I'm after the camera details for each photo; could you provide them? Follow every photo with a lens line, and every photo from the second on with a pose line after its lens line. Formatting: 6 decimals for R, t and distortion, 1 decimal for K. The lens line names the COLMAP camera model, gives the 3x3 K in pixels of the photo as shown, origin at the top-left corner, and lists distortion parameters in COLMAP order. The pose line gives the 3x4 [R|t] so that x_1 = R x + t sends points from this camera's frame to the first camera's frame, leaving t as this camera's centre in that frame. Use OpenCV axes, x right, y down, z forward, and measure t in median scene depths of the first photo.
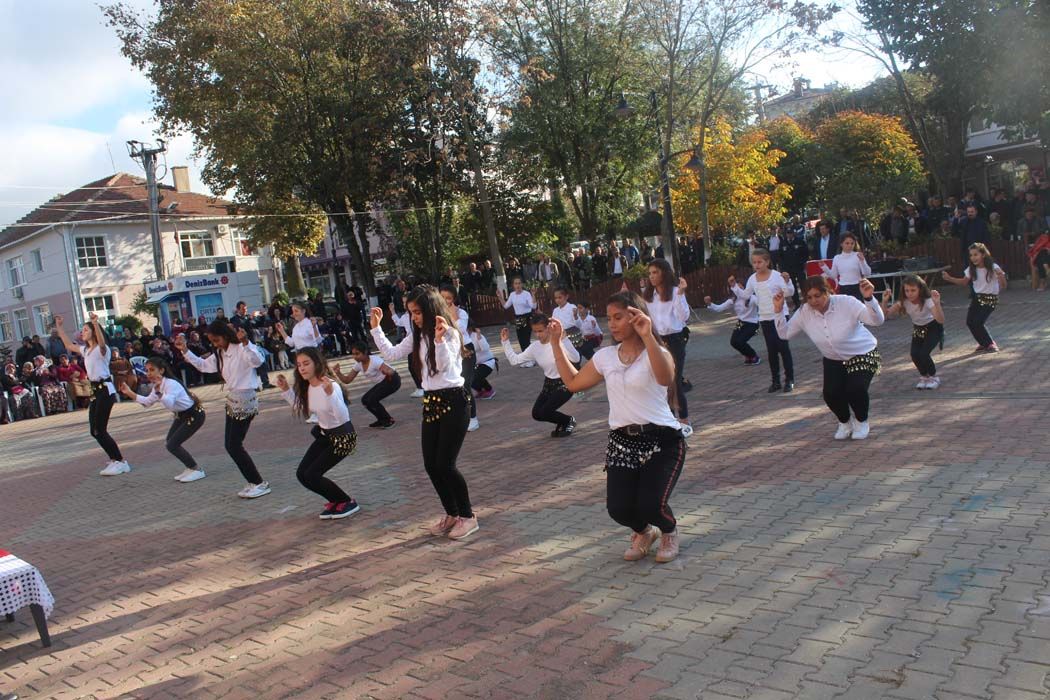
lens RADIAL K [[879.7, 0, 525.0], [0, 879.7, 350.0], [0, 0, 1]] dist [-0.106208, 0.007742]
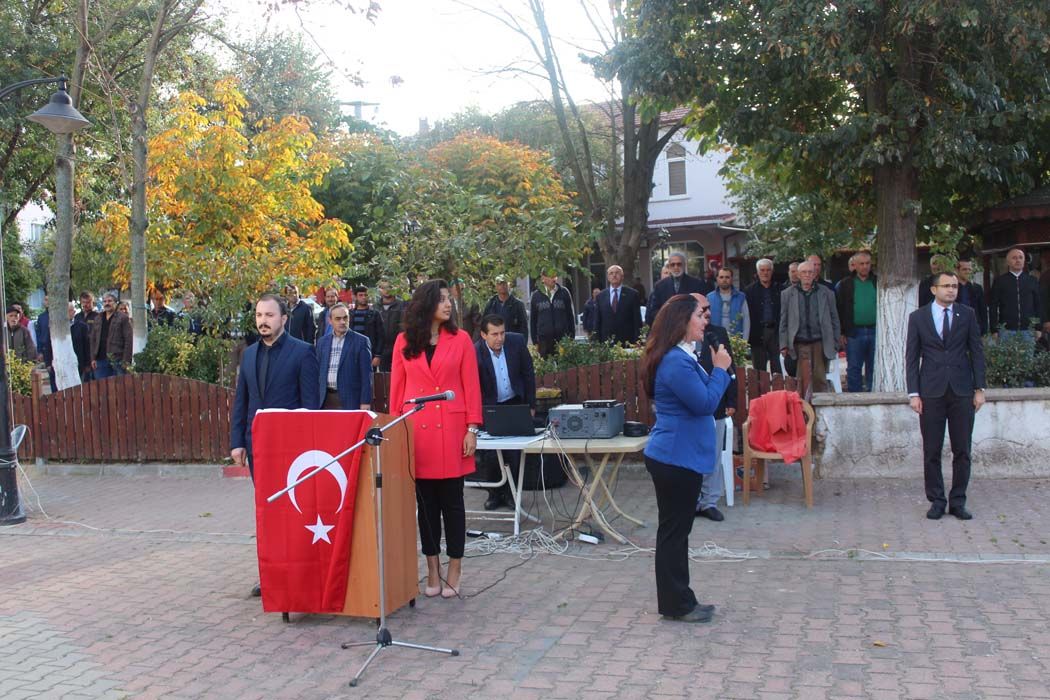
lens RADIAL K [[1073.7, 0, 515.6], [0, 1073.7, 351.6], [0, 0, 1]] dist [-0.081349, 0.026473]
pose [[0.919751, 0.083112, 0.383603, 0.154088], [-0.048140, 0.993832, -0.099901, -0.051615], [-0.389540, 0.073418, 0.918079, 0.362724]]
